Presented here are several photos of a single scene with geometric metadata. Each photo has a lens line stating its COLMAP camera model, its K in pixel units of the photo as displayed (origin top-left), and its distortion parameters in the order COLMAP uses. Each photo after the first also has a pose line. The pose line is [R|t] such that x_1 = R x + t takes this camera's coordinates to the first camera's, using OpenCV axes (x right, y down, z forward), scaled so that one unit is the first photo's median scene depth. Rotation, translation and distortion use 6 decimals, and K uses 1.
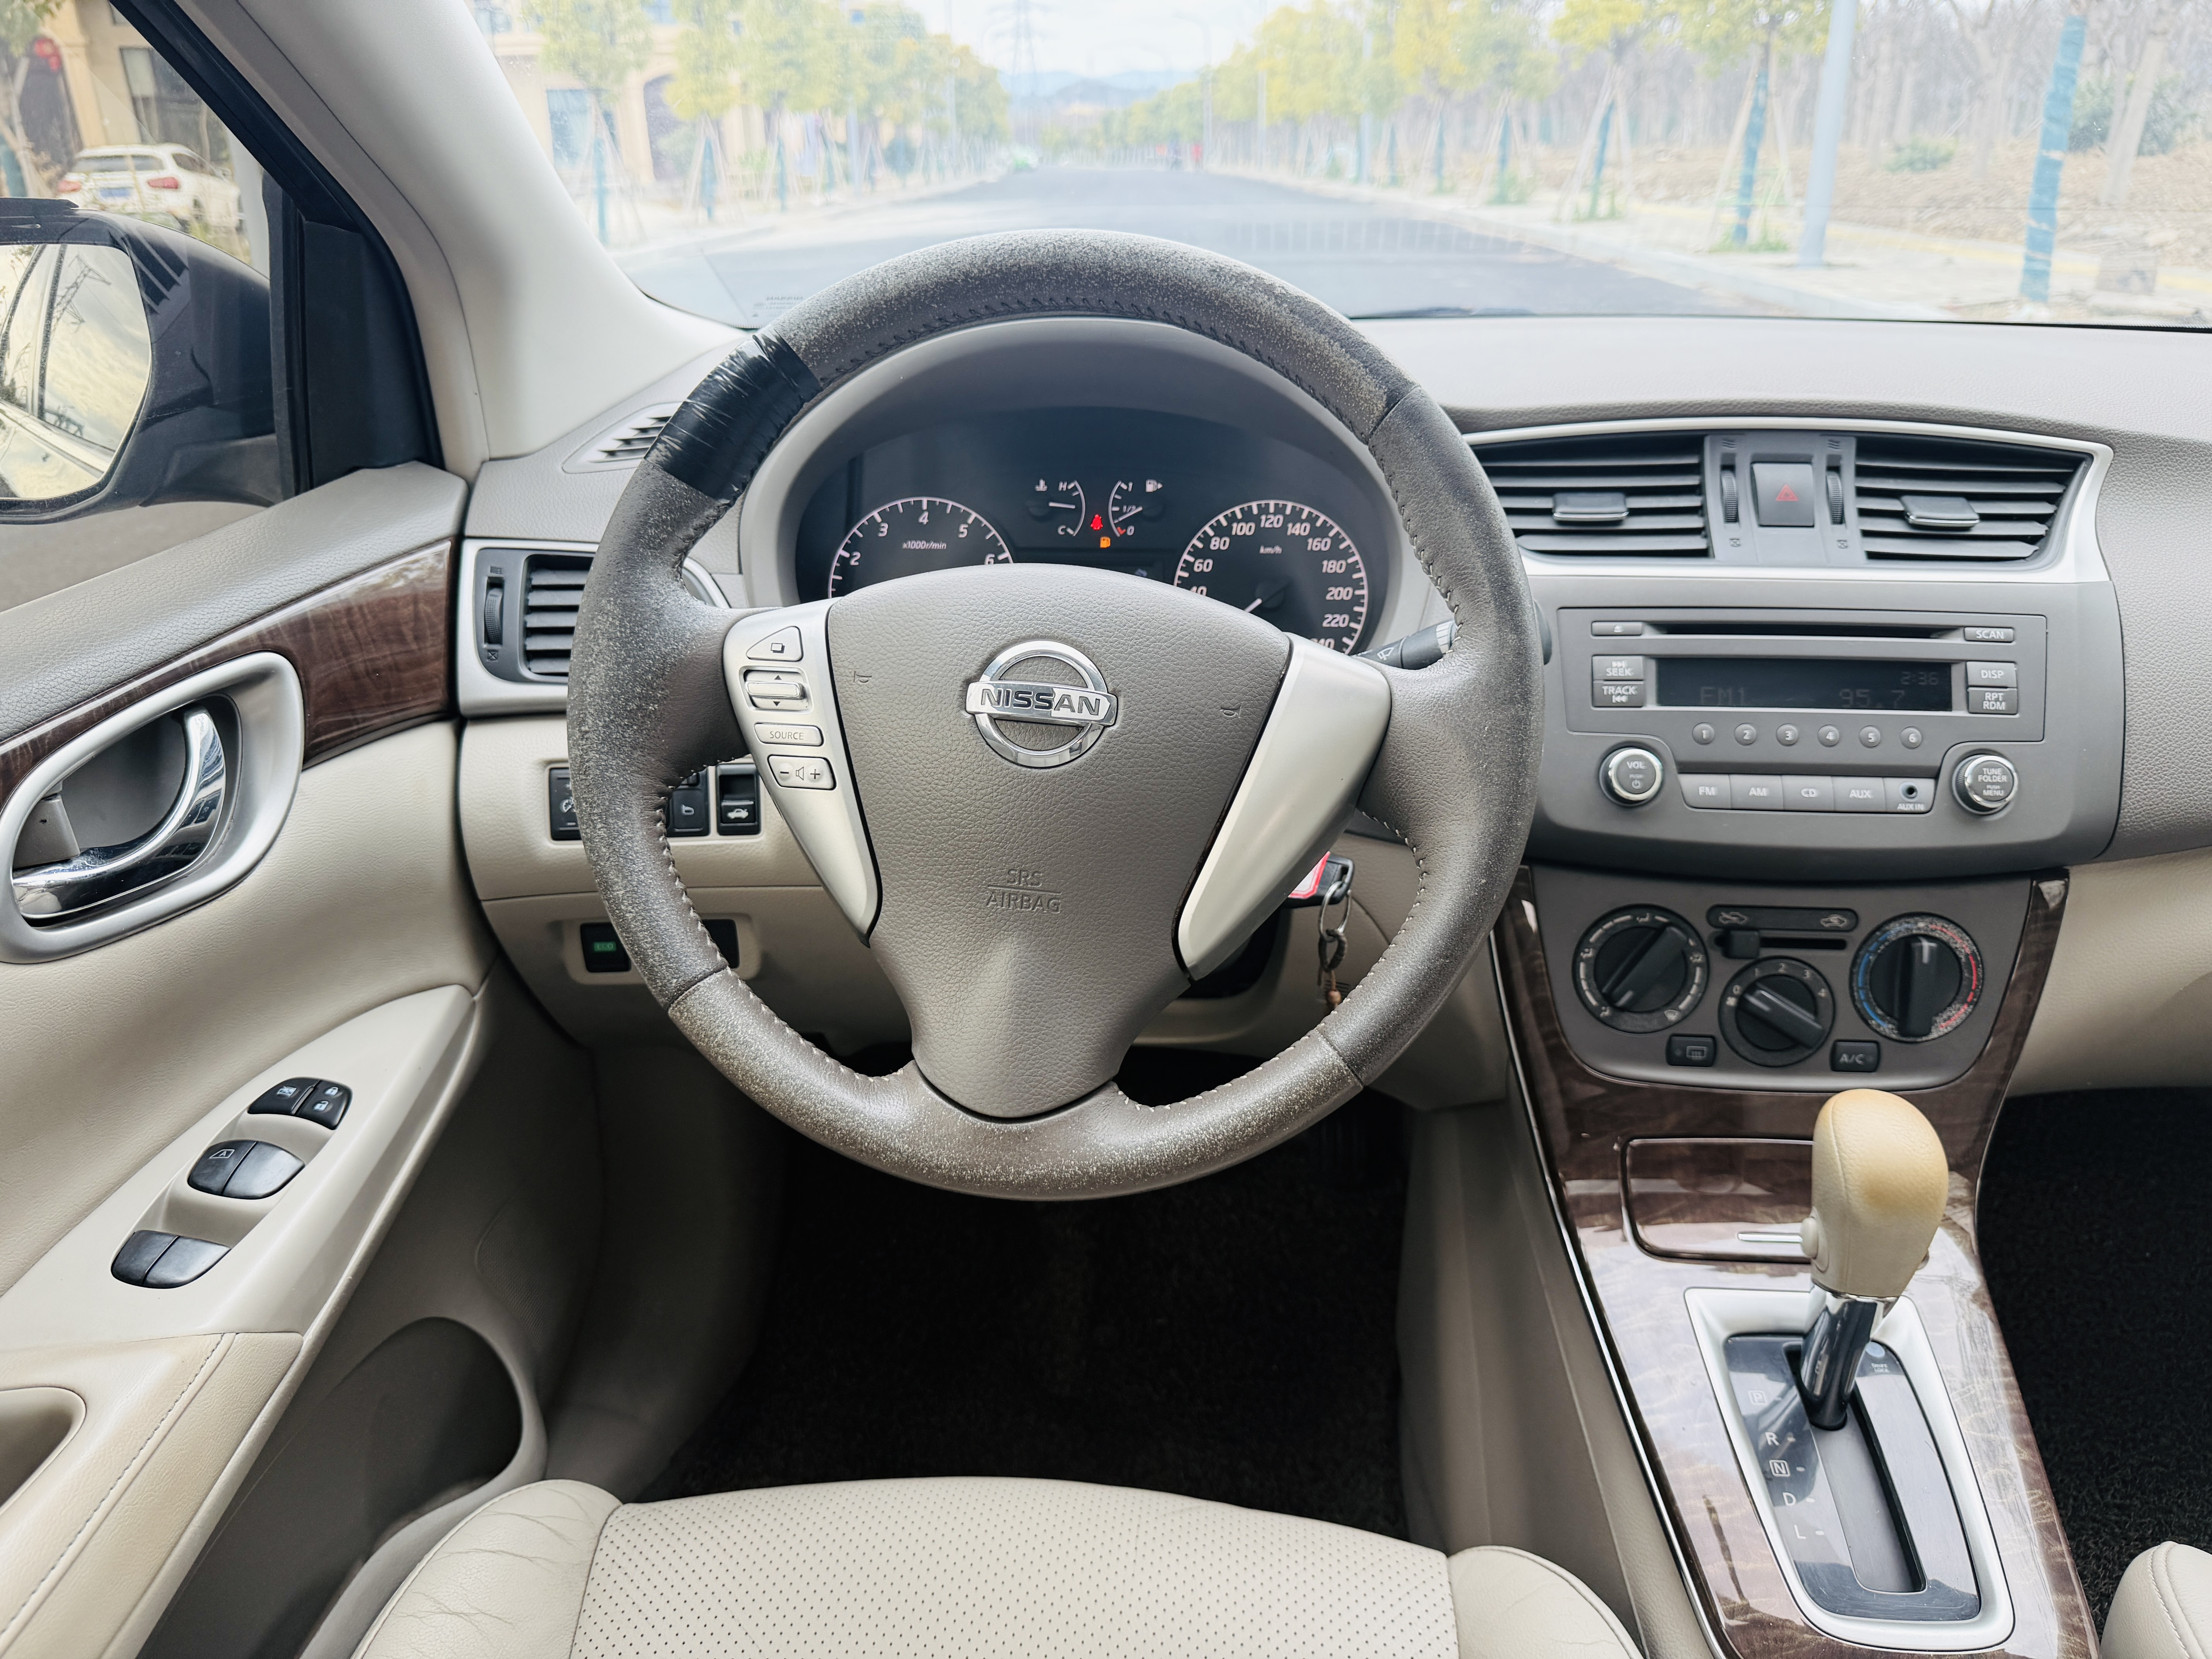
lens RADIAL K [[1635.4, 0, 1095.9], [0, 1635.4, 829.5], [0, 0, 1]] dist [0.005645, -0.017443]
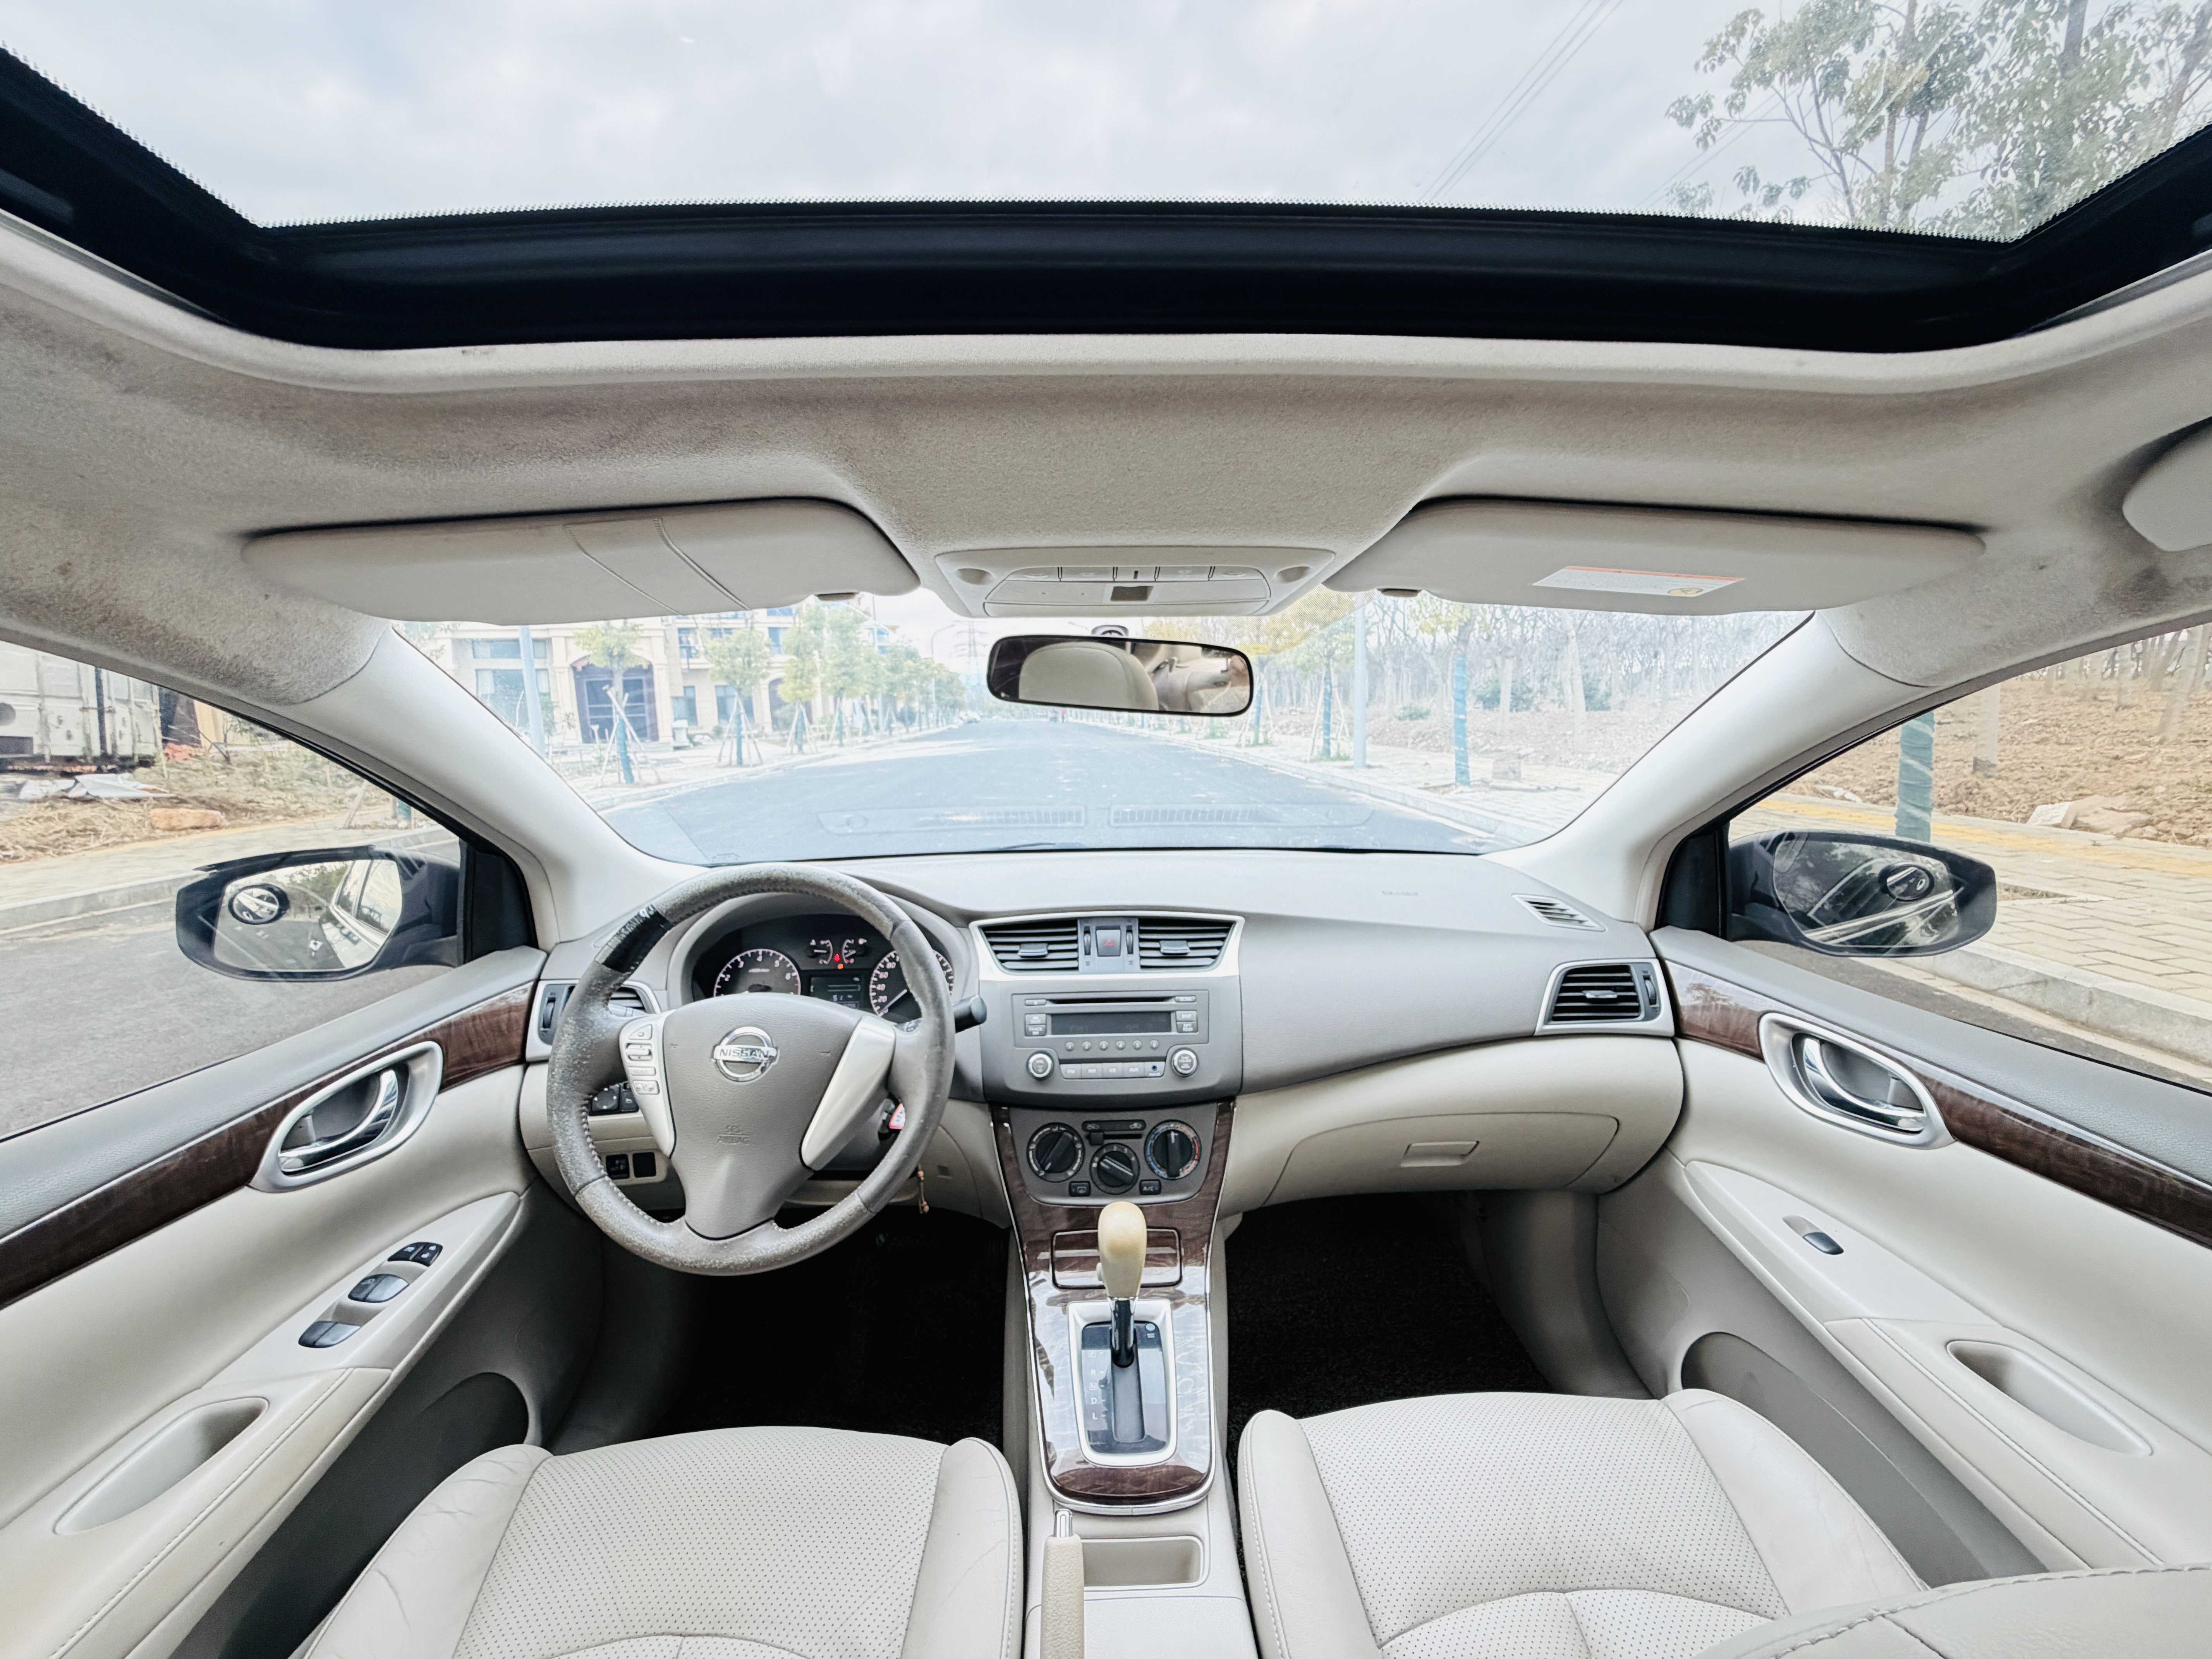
lens RADIAL K [[906.9, 0, 1098.3], [0, 906.9, 830.3], [0, 0, 1]] dist [0.001687, -0.000072]
pose [[0.995508, -0.024376, 0.091487, 0.289521], [0.047238, 0.965305, -0.256817, -0.020696], [-0.082053, 0.259985, 0.962120, -0.341068]]
